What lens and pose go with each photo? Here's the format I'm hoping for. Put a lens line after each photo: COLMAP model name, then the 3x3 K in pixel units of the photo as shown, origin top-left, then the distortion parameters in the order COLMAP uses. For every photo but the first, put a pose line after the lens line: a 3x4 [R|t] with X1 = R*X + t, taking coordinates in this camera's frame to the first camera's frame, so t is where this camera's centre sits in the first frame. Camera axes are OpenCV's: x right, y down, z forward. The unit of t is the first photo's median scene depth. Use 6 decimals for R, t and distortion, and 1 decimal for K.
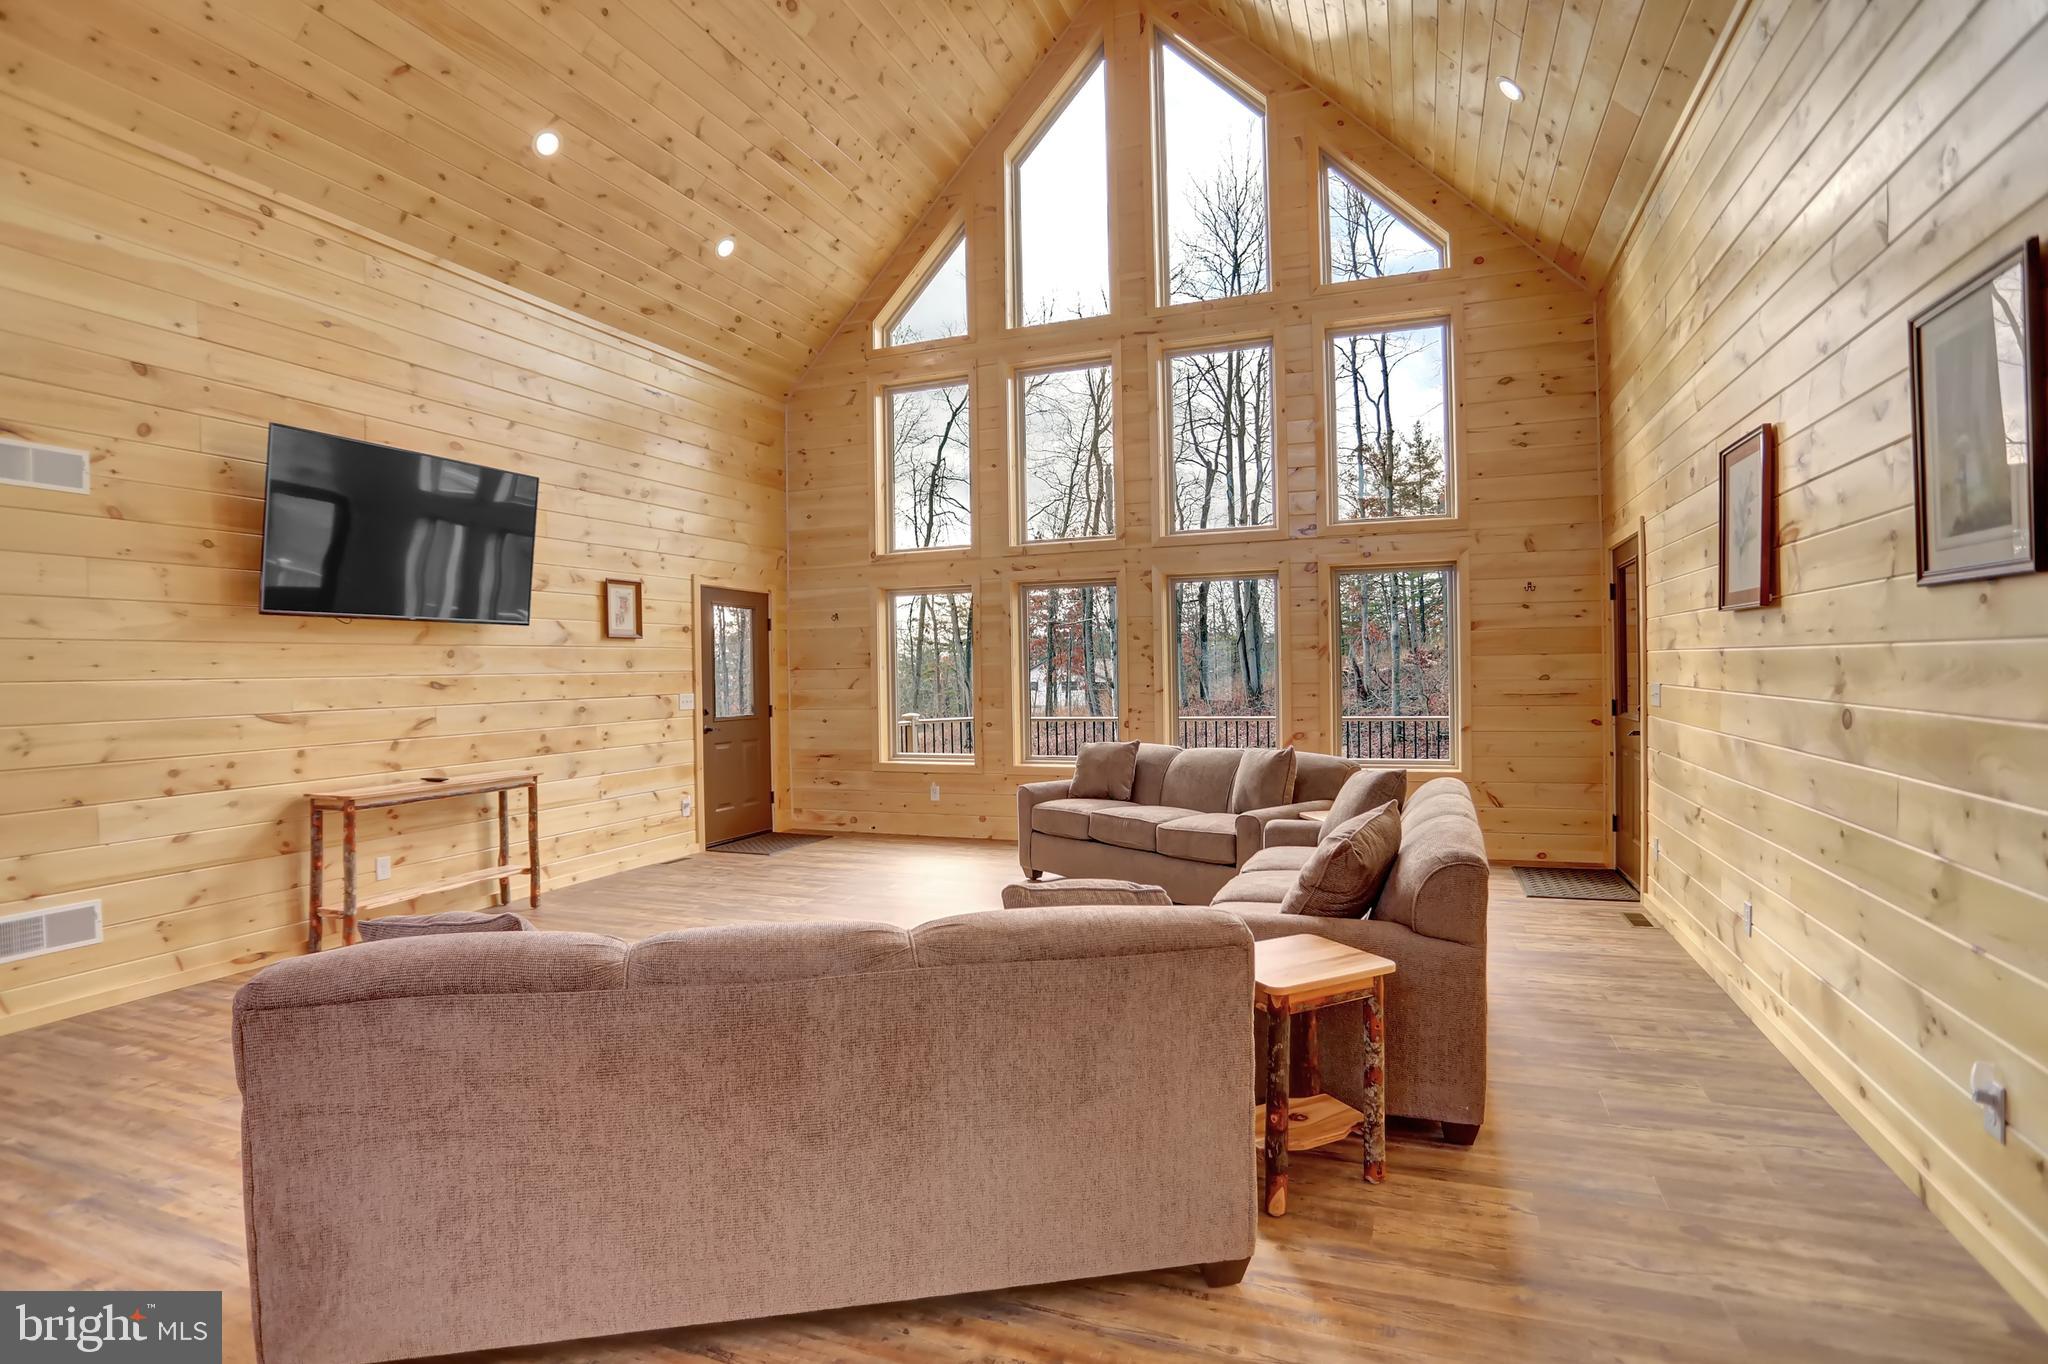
lens RADIAL K [[998.0, 0, 990.2], [0, 998.0, 691.0], [0, 0, 1]] dist [-0.083337, 0.046143]
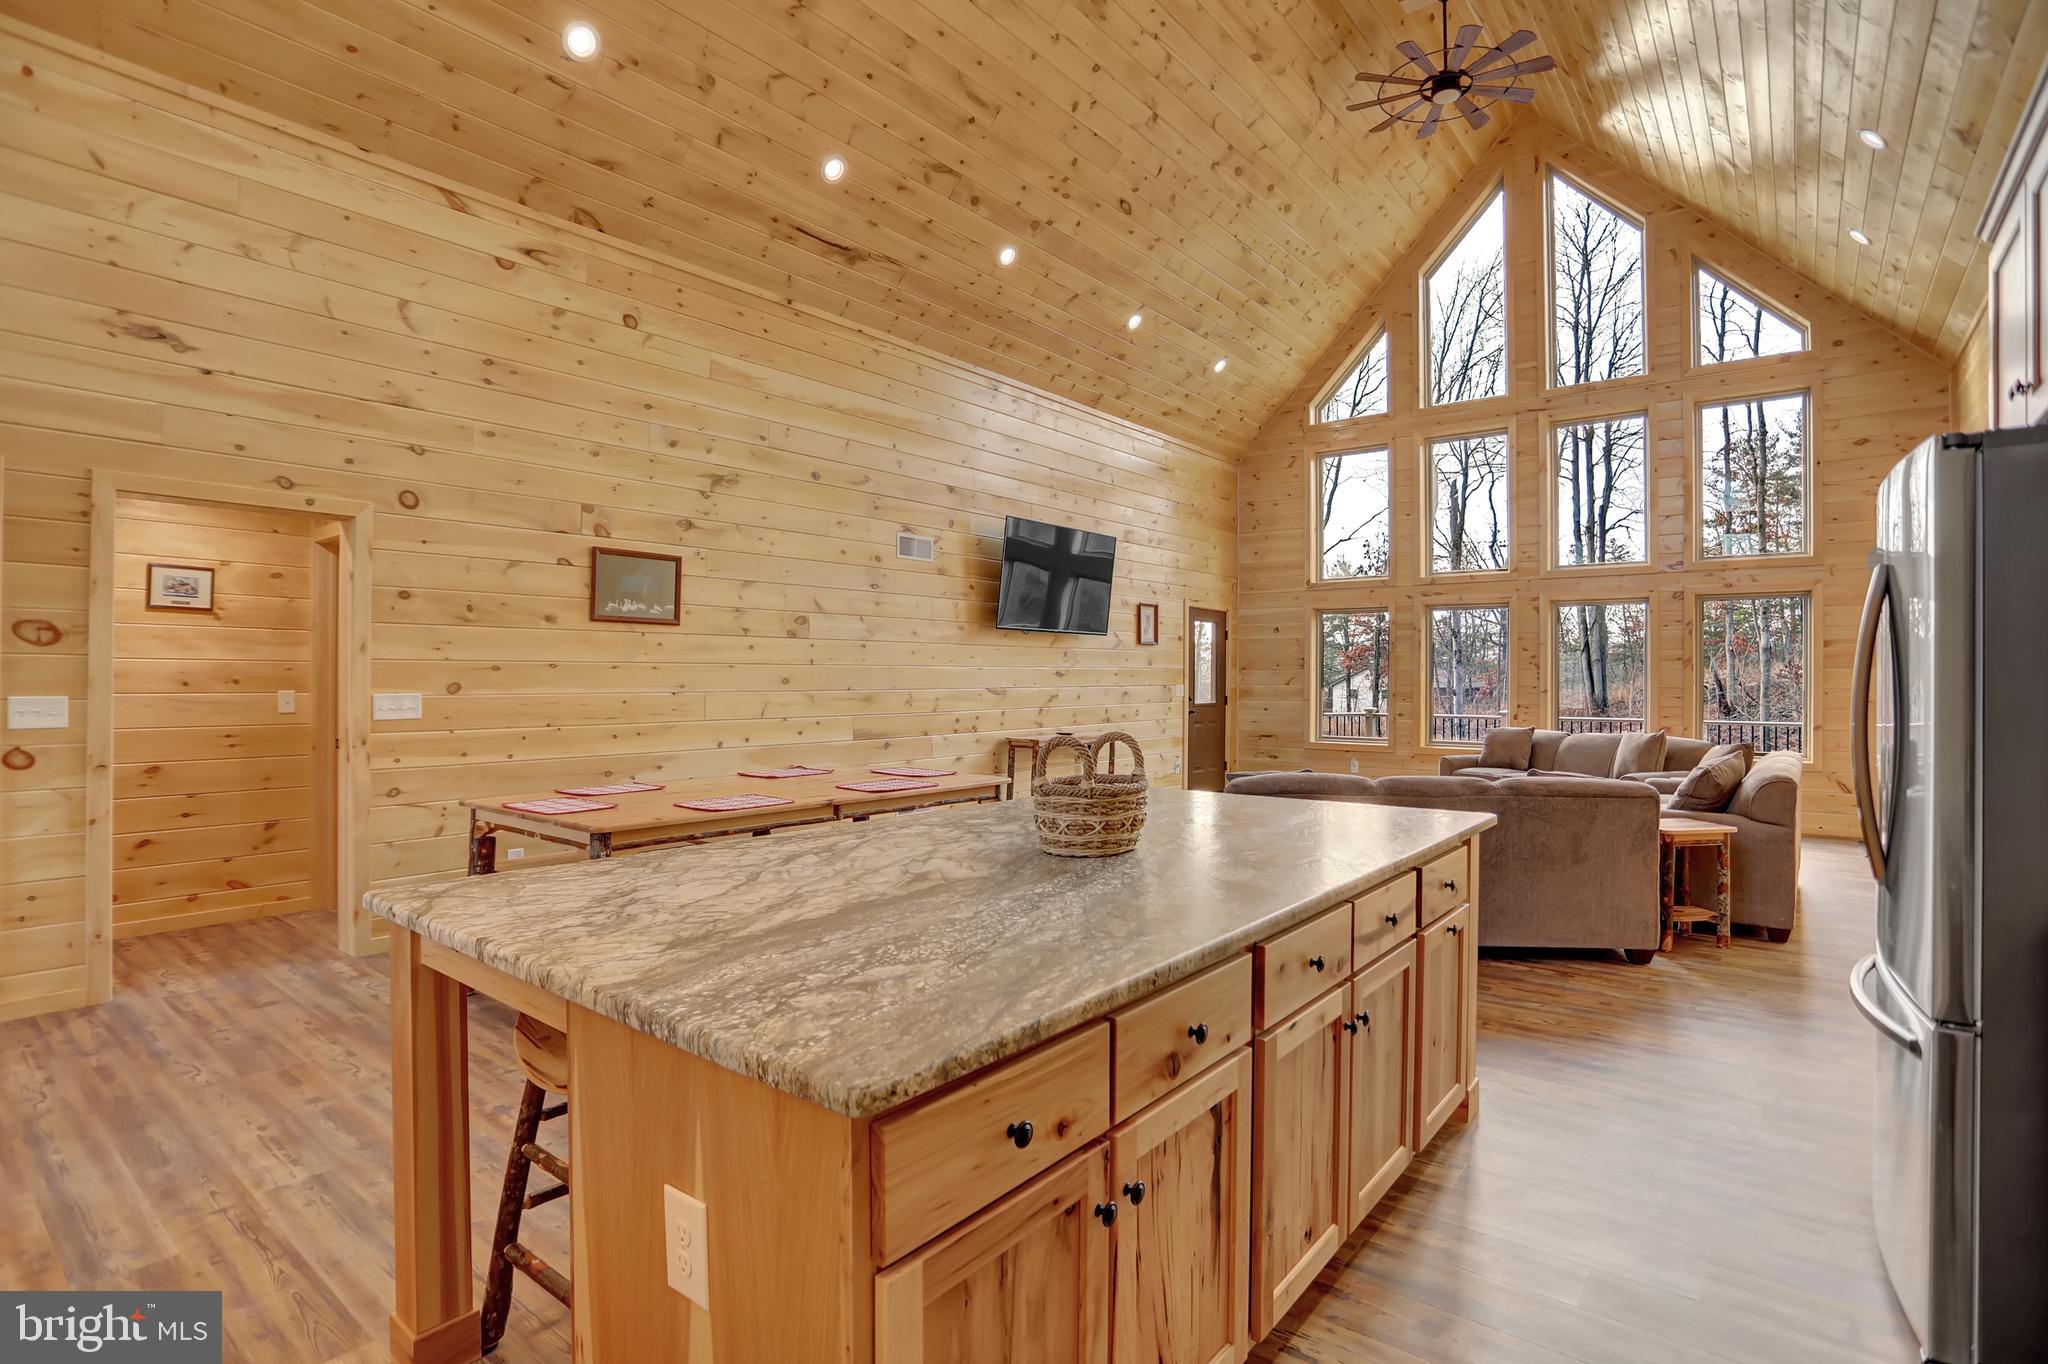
lens RADIAL K [[1005.3, 0, 1024.0], [0, 1005.3, 682.0], [0, 0, 1]] dist [-0.079336, 0.036364]
pose [[0.965025, 0.021661, -0.261260, -0.151317], [-0.025195, 0.999631, -0.010183, 0.018434], [0.260943, 0.016409, 0.965215, -0.413214]]
